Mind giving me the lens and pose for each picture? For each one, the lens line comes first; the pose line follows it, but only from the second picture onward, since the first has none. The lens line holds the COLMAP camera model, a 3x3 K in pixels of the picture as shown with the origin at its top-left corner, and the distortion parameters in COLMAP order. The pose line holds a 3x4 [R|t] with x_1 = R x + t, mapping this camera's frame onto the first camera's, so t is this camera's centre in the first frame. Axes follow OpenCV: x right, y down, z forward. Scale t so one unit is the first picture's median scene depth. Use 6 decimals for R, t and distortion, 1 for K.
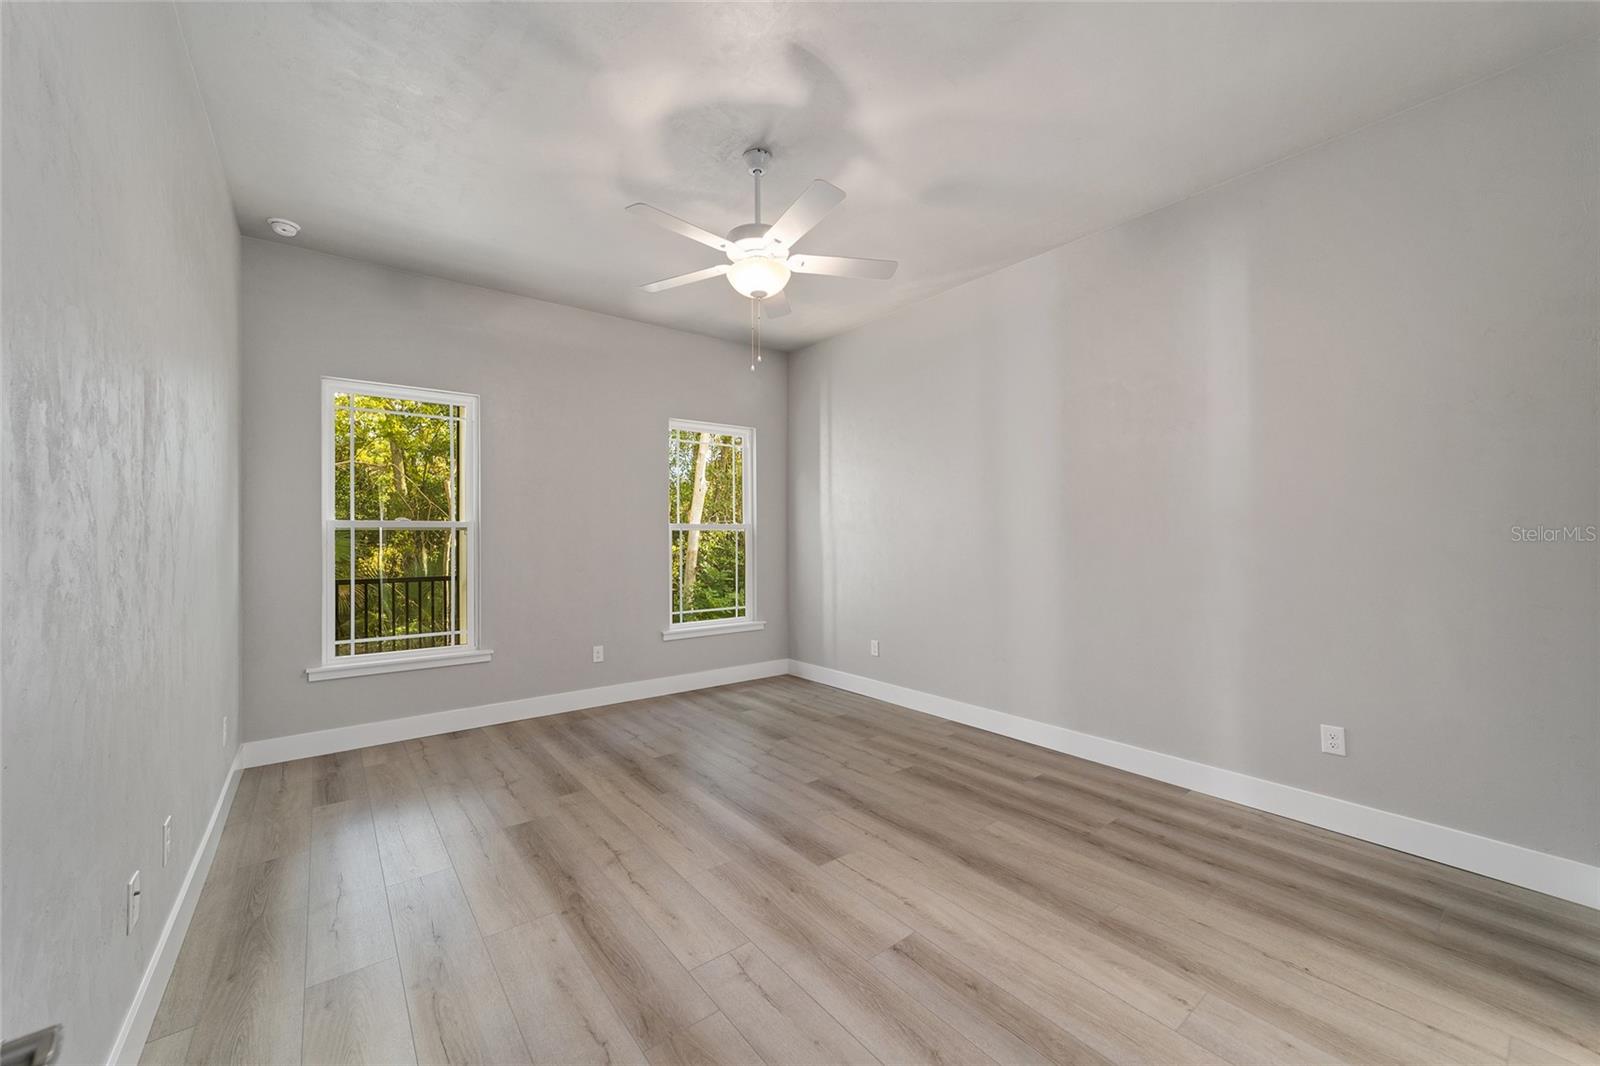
lens RADIAL K [[617.4, 0, 793.2], [0, 617.4, 533.1], [0, 0, 1]] dist [-0.016284, 0.009499]
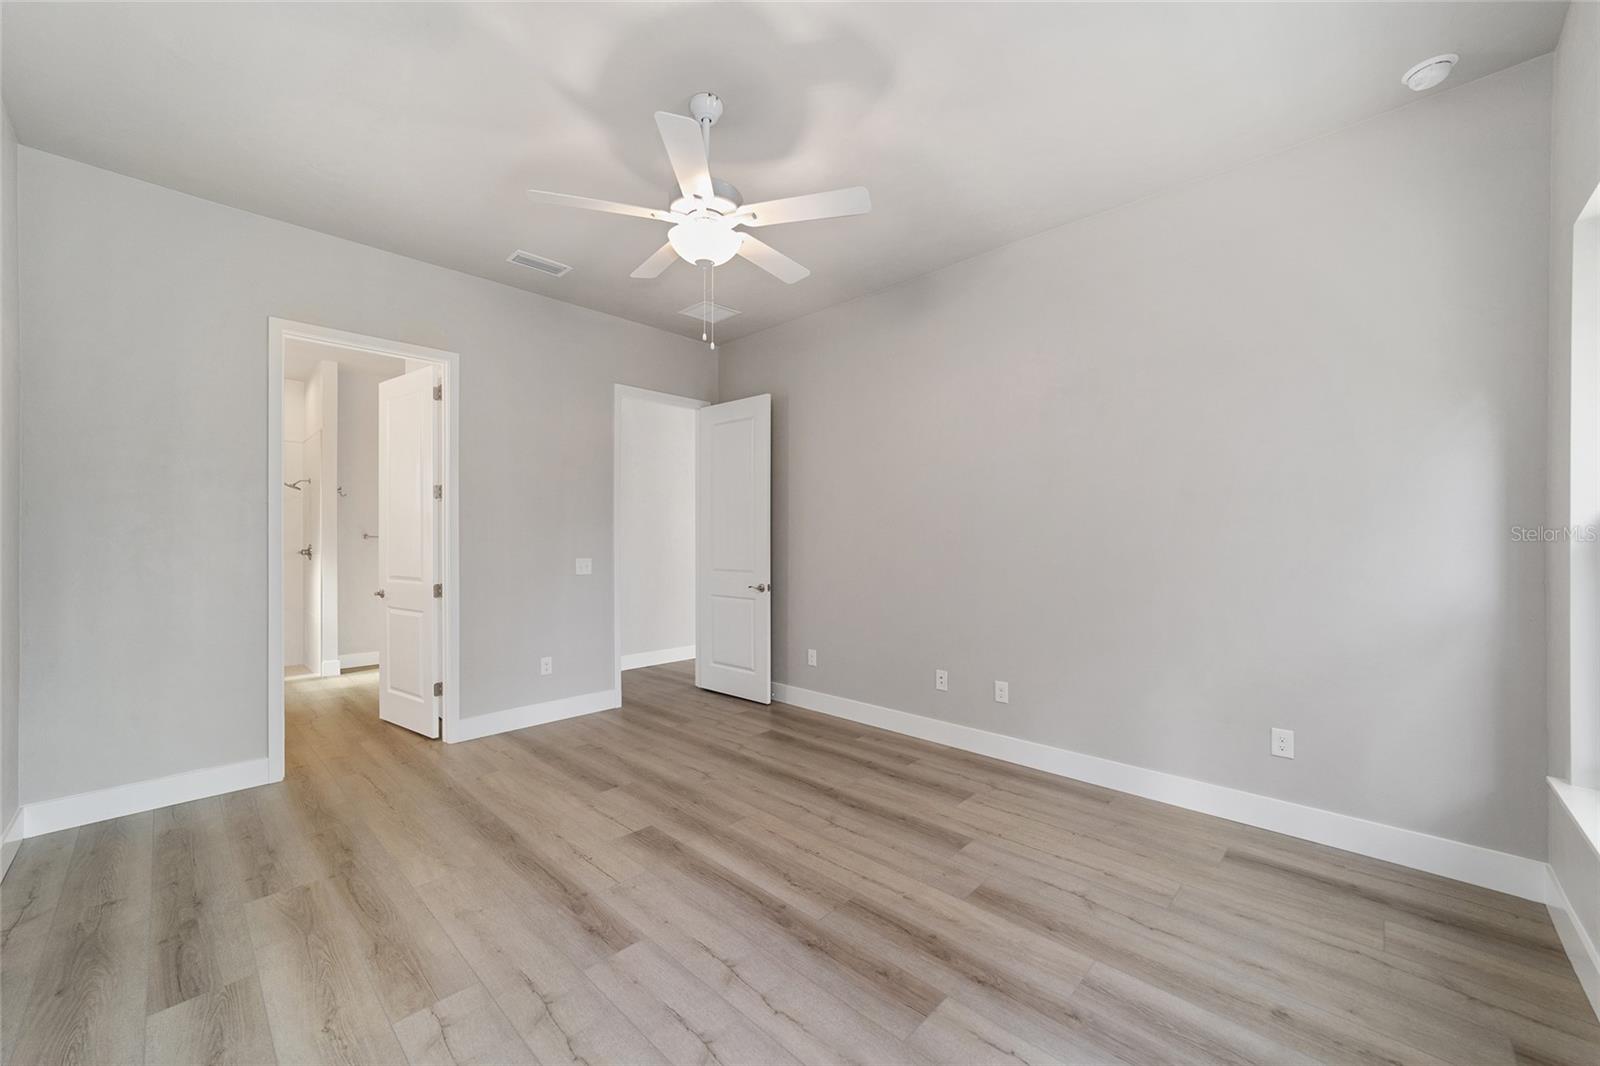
lens RADIAL K [[617.4, 0, 793.2], [0, 617.4, 533.1], [0, 0, 1]] dist [-0.016284, 0.009499]
pose [[-0.990042, 0.005763, -0.140655, -0.054489], [0.007373, 0.999913, -0.010924, 0.006246], [0.140580, -0.011852, -0.989998, 1.887853]]
